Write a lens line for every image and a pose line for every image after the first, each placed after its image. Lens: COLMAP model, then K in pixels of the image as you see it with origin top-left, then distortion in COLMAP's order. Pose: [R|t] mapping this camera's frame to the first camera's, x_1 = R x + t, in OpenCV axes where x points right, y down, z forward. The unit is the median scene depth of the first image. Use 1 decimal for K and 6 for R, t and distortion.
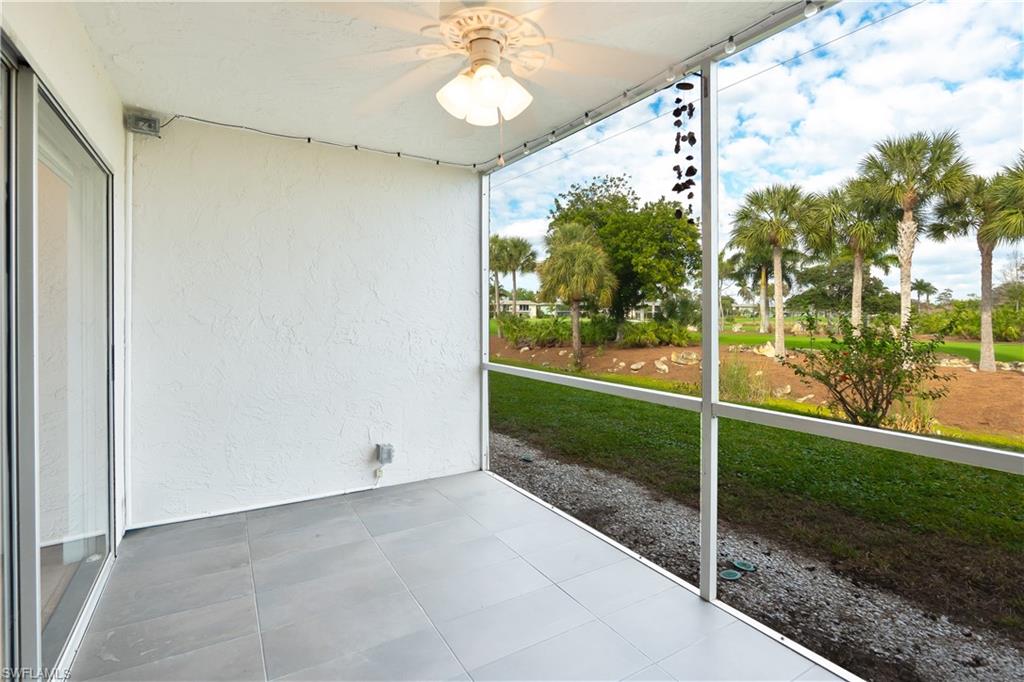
lens RADIAL K [[481.0, 0, 513.9], [0, 481.0, 316.2], [0, 0, 1]] dist [-0.001522, -0.000244]
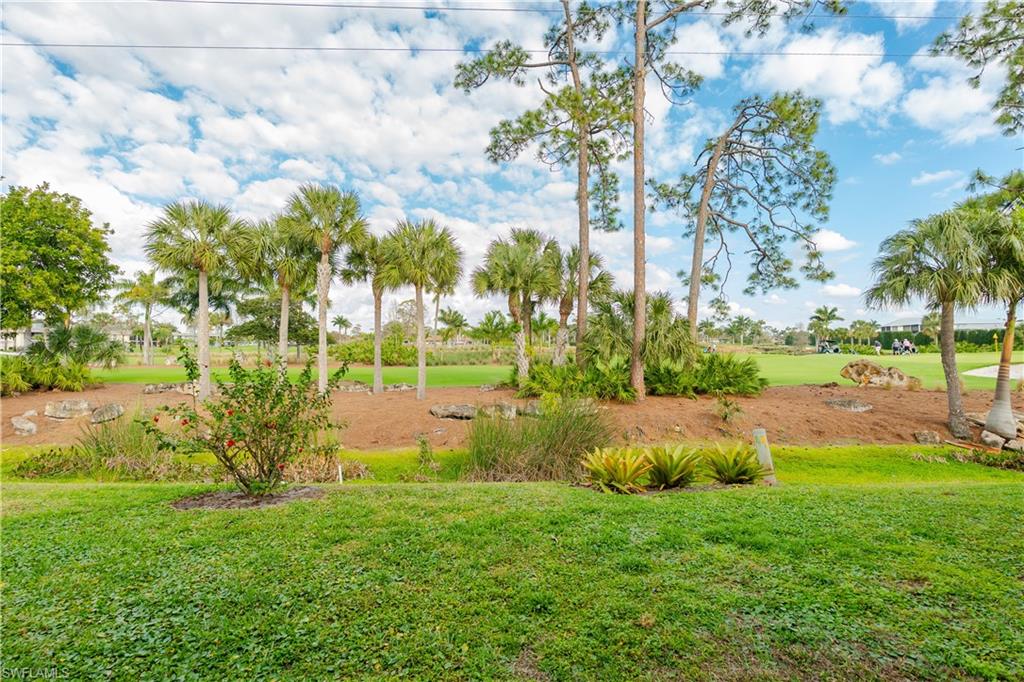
lens RADIAL K [[470.4, 0, 510.4], [0, 470.4, 328.8], [0, 0, 1]] dist [-0.009605, 0.000420]
pose [[0.499443, 0.025949, 0.865958, 0.086199], [0.004672, 0.999456, -0.032644, -0.008367], [-0.866334, 0.020349, 0.499050, 0.080325]]
